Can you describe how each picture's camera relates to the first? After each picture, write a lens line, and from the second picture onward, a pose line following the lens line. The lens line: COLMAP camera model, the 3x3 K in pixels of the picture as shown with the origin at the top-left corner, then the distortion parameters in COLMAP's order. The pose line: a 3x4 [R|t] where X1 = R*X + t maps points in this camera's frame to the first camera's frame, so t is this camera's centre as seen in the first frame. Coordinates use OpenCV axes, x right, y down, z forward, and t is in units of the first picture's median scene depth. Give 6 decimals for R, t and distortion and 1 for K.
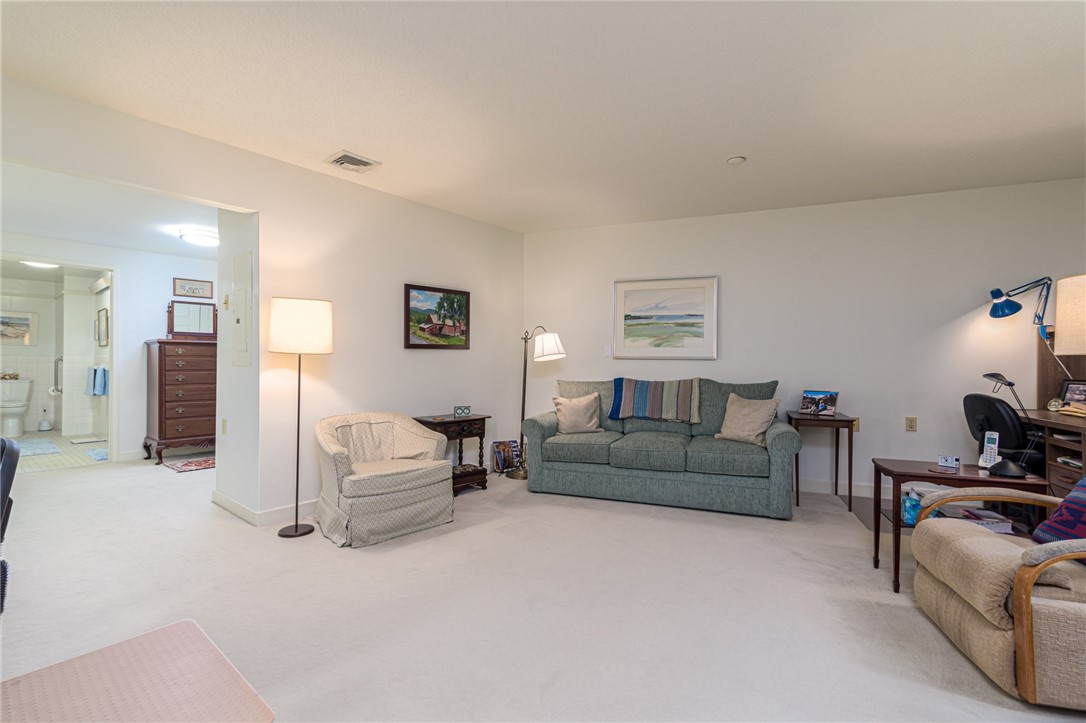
lens RADIAL K [[490.5, 0, 543.9], [0, 490.5, 364.3], [0, 0, 1]] dist [0.014018, 0.000535]
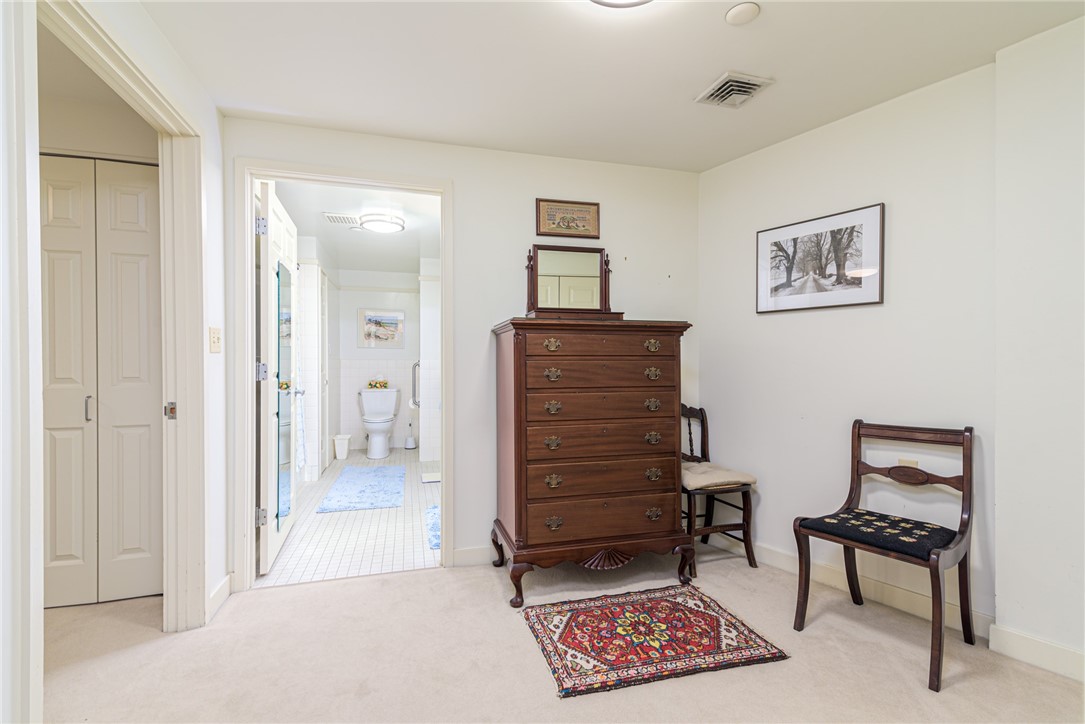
lens RADIAL K [[490.1, 0, 542.9], [0, 490.1, 364.5], [0, 0, 1]] dist [0.014018, 0.000535]
pose [[0.823804, -0.007257, -0.566828, -0.469363], [0.007577, 0.999970, -0.001792, -0.008480], [0.566824, -0.002819, 0.823834, 0.602699]]
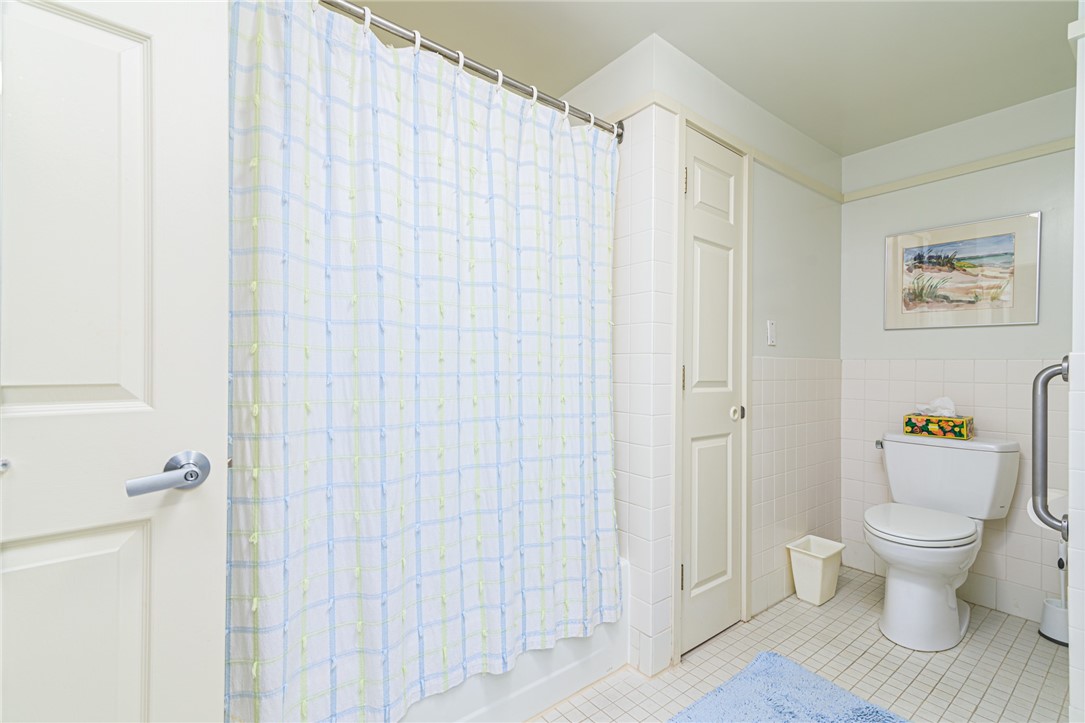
lens RADIAL K [[490.1, 0, 540.1], [0, 490.1, 364.5], [0, 0, 1]] dist [0.014018, 0.000535]
pose [[-0.213725, -0.016612, -0.976753, -0.930858], [-0.003923, 0.999862, -0.016146, -0.010873], [0.976886, 0.000381, -0.213761, 1.070912]]
